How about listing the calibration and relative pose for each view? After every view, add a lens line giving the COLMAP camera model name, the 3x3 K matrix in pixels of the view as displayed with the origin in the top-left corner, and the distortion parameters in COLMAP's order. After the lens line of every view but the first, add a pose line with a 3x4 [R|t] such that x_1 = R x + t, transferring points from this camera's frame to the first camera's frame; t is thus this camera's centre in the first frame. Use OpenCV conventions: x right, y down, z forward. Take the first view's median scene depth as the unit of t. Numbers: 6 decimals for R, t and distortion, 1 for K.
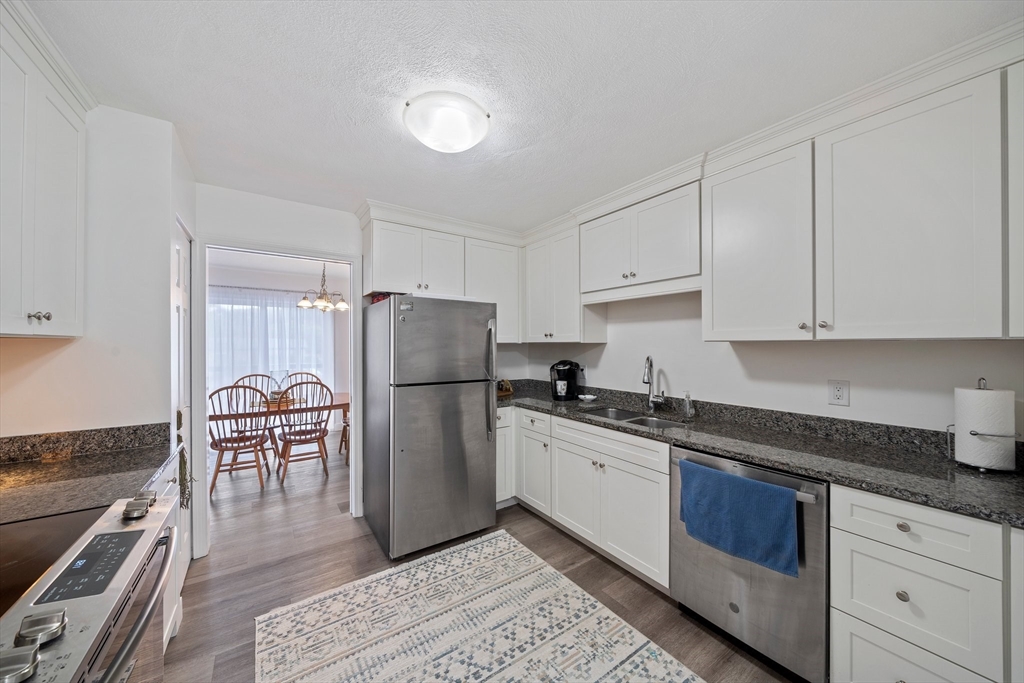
lens RADIAL K [[354.5, 0, 509.7], [0, 354.5, 342.3], [0, 0, 1]] dist [-0.001049, 0.000009]
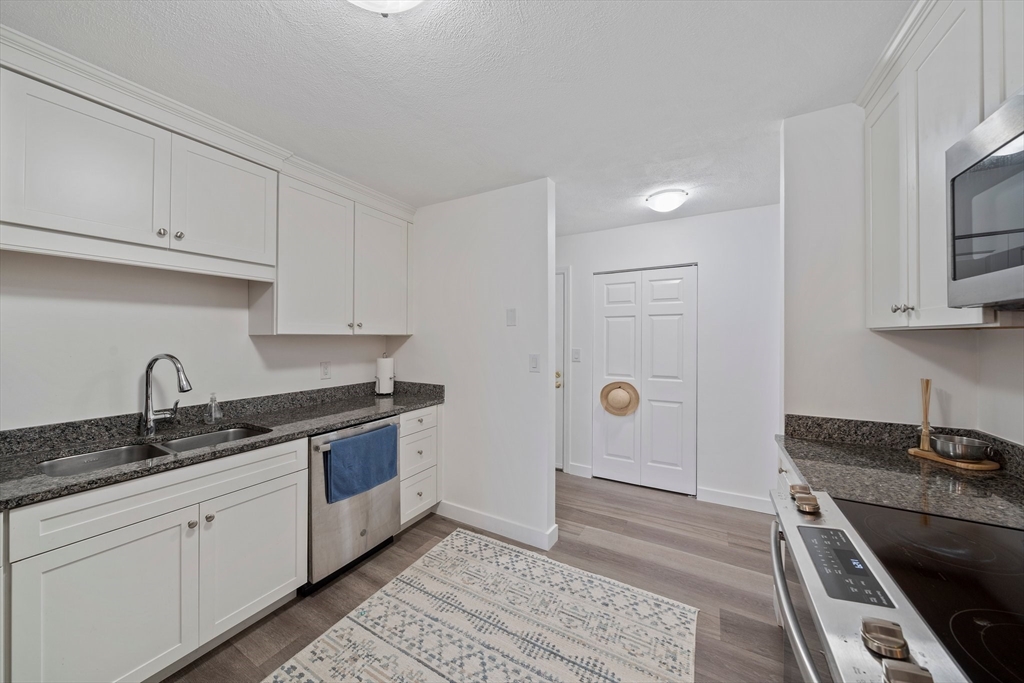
lens RADIAL K [[360.5, 0, 494.1], [0, 360.5, 337.4], [0, 0, 1]] dist [-0.000642, -0.000012]
pose [[-0.408718, 0.001057, 0.912660, -0.742905], [-0.003686, 0.999989, -0.002808, 0.007195], [-0.912654, -0.004512, -0.408709, 1.002325]]
